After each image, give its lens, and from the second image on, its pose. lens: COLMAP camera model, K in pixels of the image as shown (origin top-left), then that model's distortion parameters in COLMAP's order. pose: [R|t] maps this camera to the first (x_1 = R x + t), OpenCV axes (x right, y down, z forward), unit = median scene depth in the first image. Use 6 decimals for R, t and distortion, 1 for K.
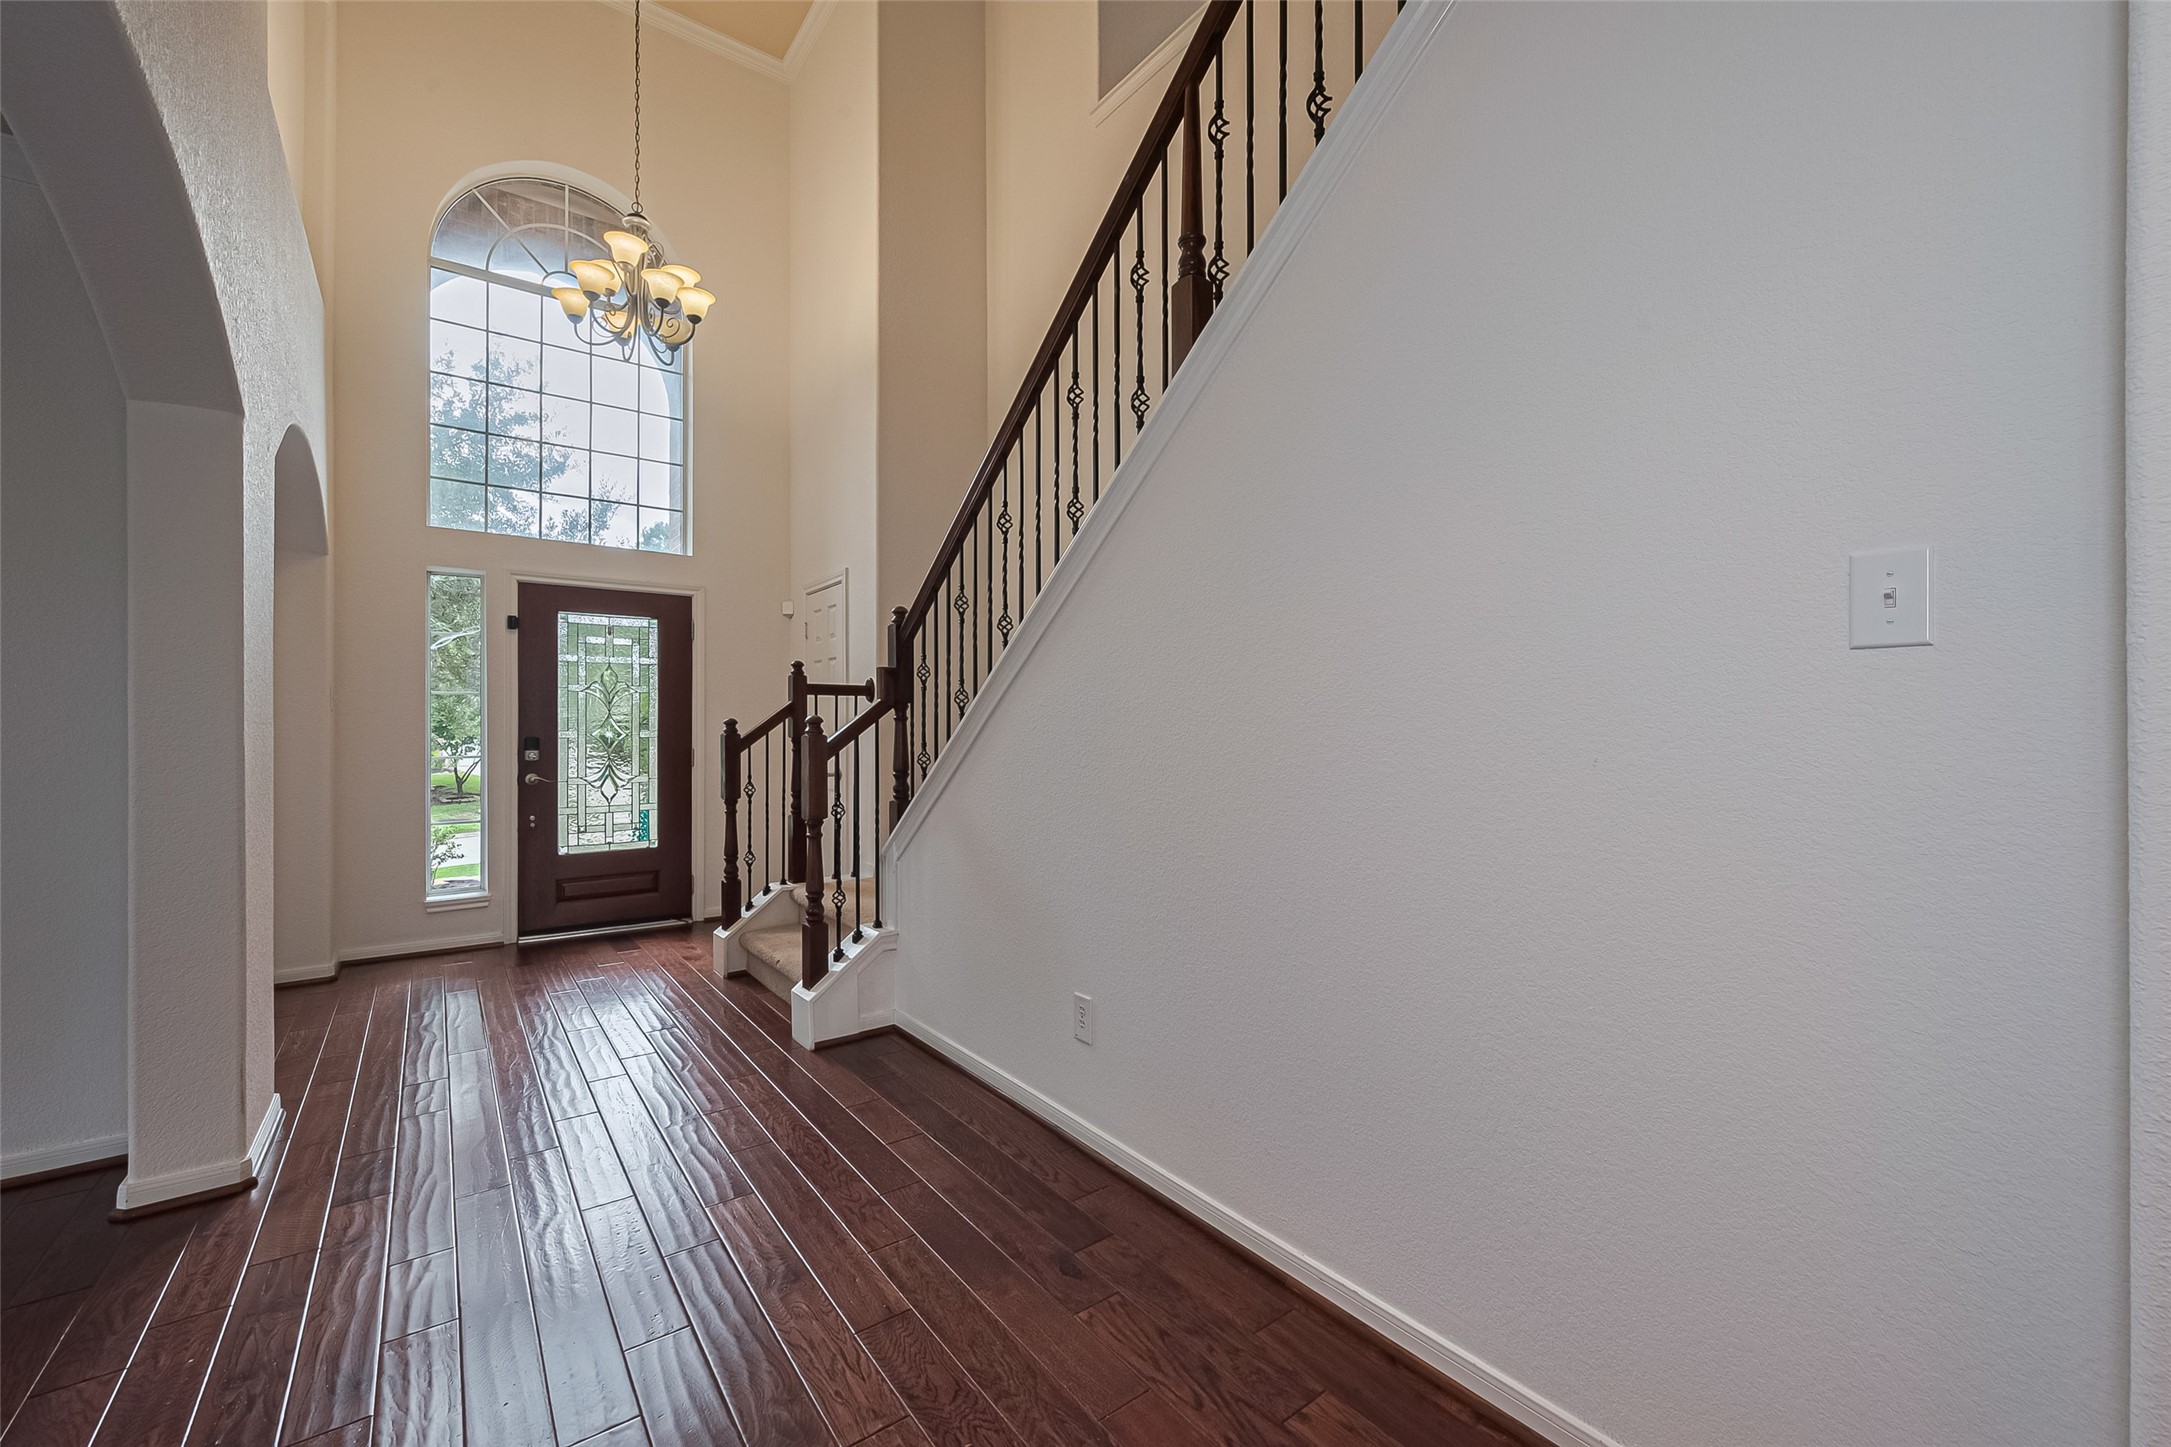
lens RADIAL K [[867.3, 0, 1090.8], [0, 867.3, 723.9], [0, 0, 1]] dist [-0.000816, -0.000267]
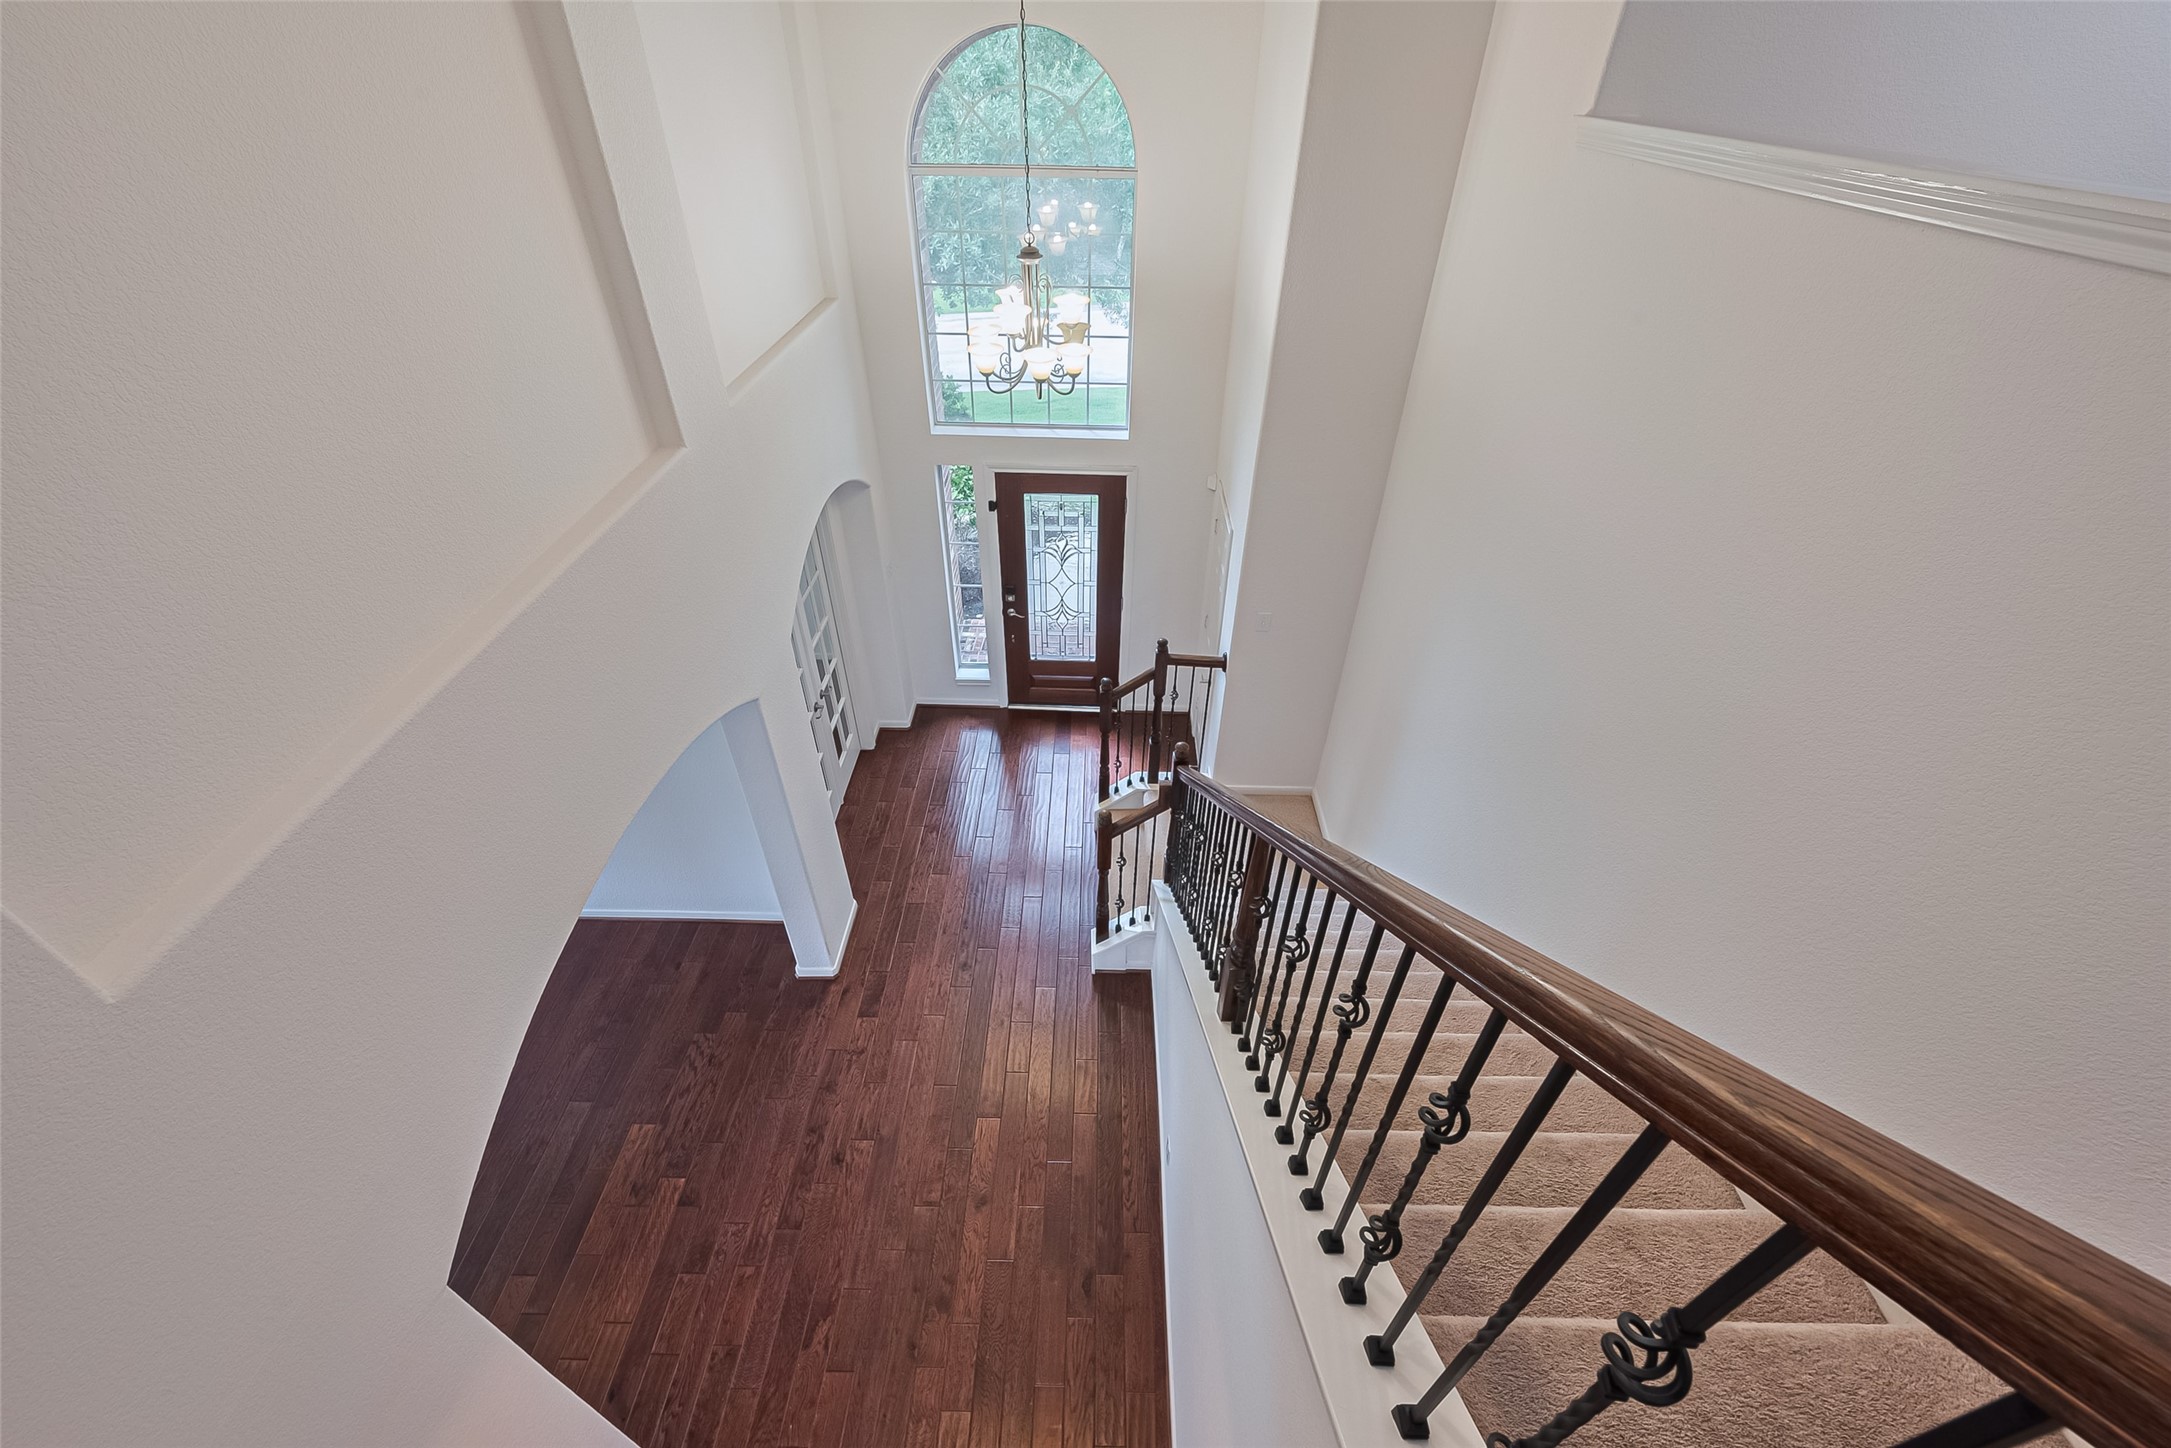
lens RADIAL K [[867.3, 0, 1090.8], [0, 867.3, 724.4], [0, 0, 1]] dist [-0.000816, -0.000267]
pose [[0.784978, 0.391049, -0.480510, 0.190500], [-0.008711, 0.782503, 0.622585, -0.709630], [0.619462, -0.484530, 0.617655, 0.168055]]
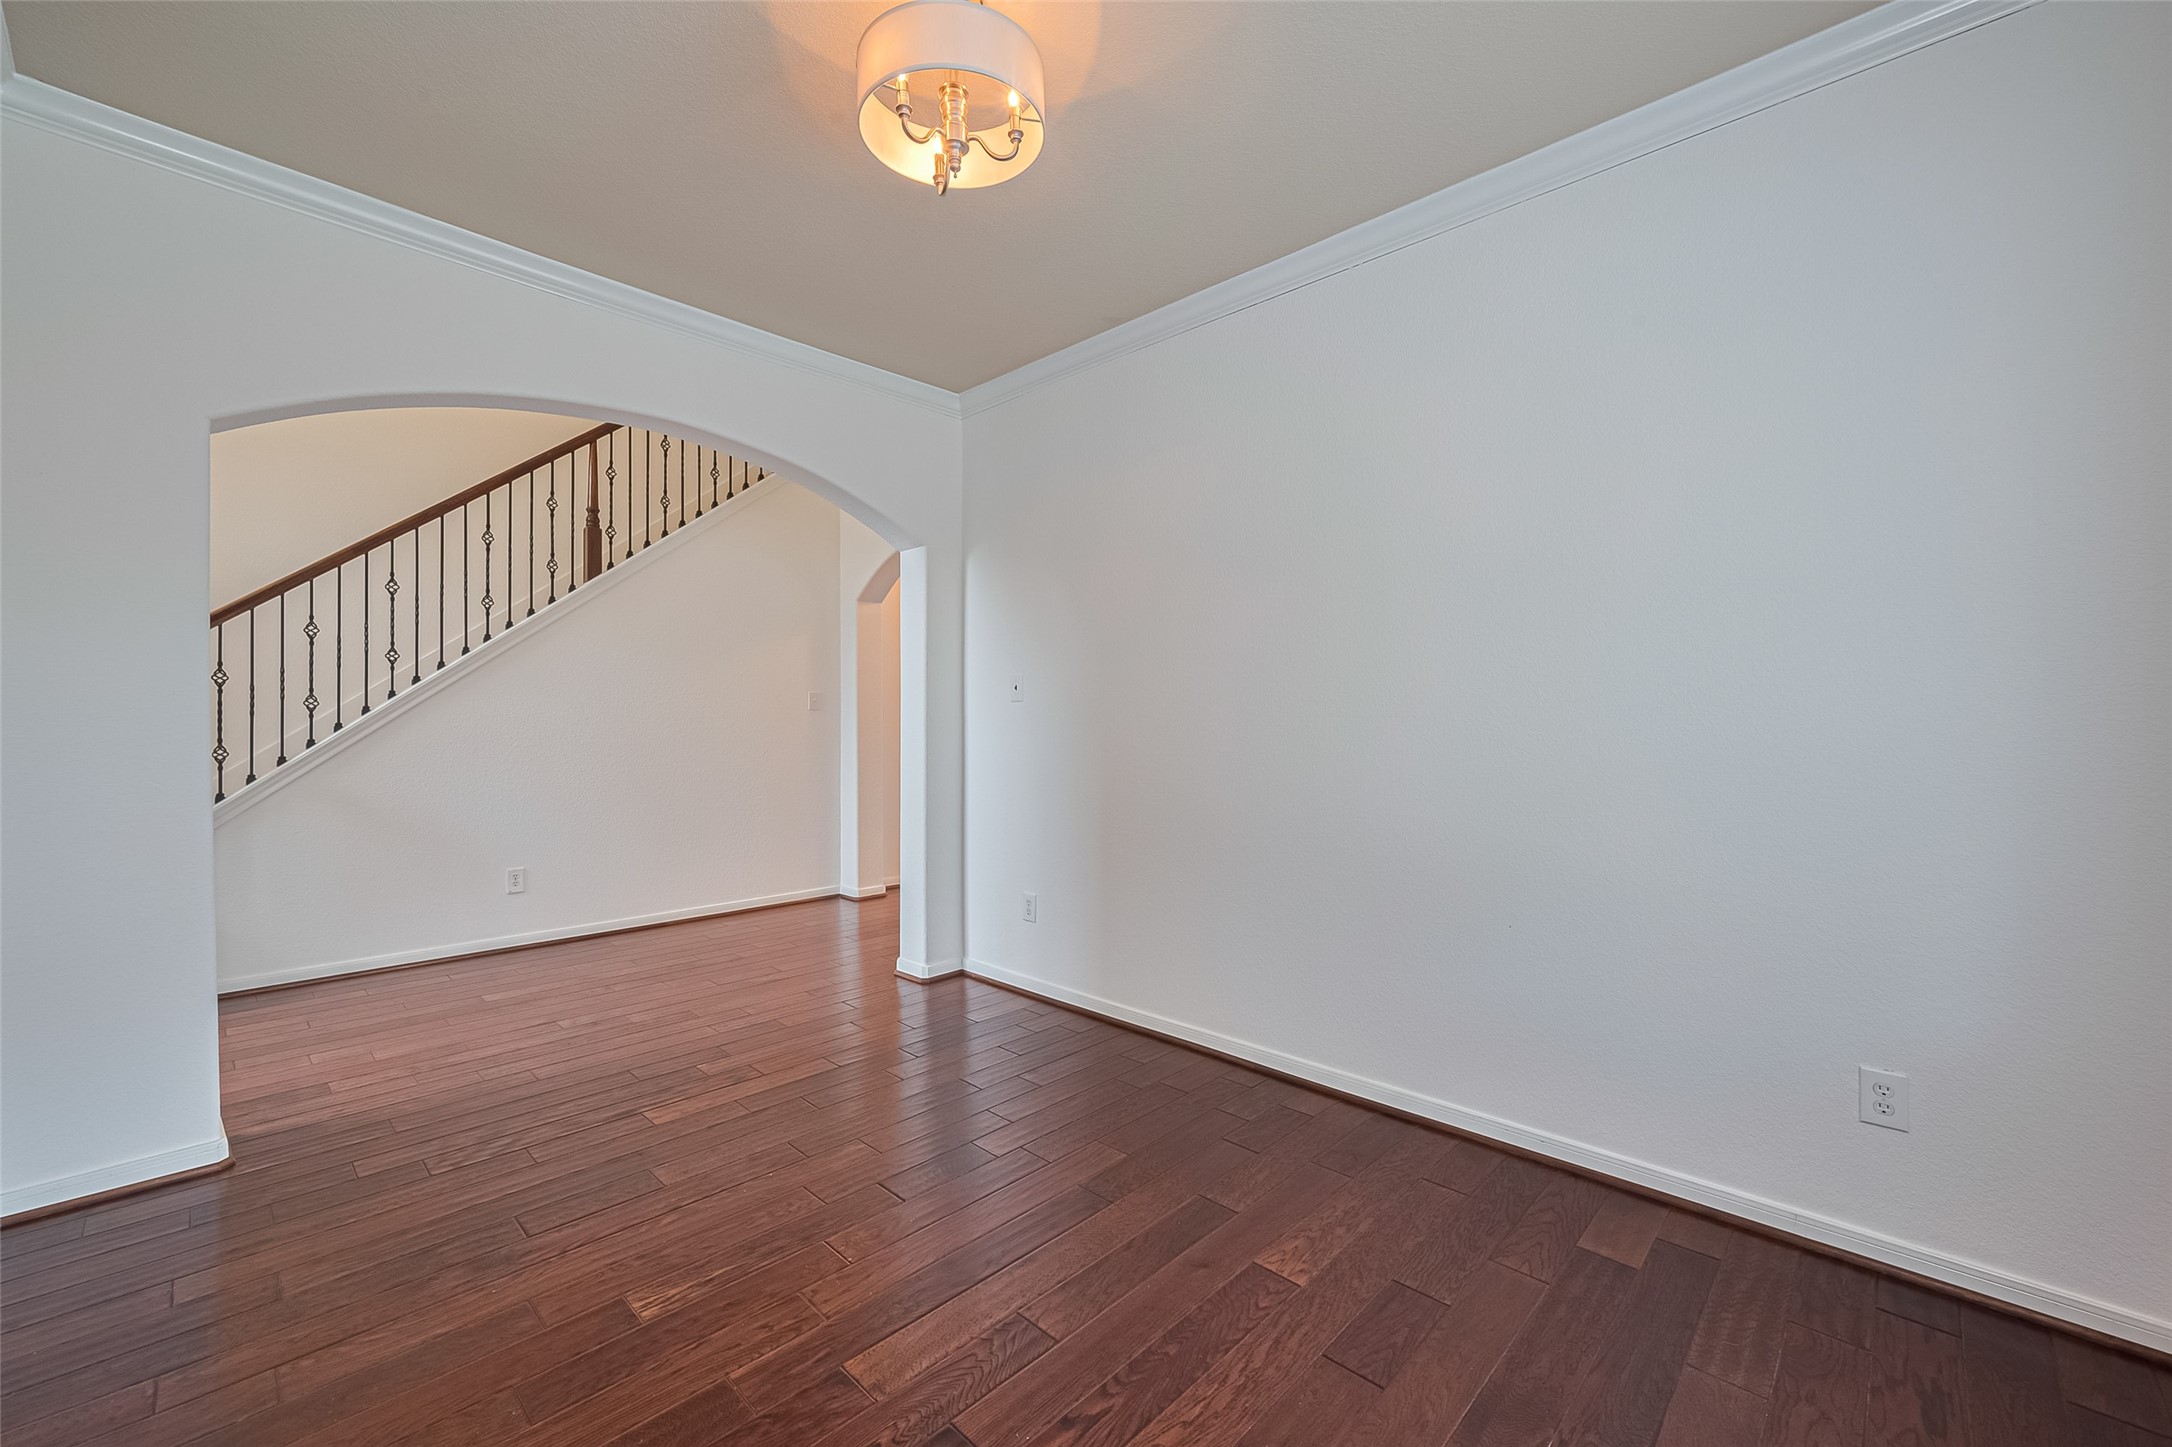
lens RADIAL K [[853.4, 0, 1089.2], [0, 853.4, 723.5], [0, 0, 1]] dist [-0.001666, -0.000369]
pose [[-0.153832, -0.000664, 0.988097, -1.124081], [-0.003036, 0.999995, 0.000200, 0.002937], [-0.988092, -0.002969, -0.153833, 0.036944]]
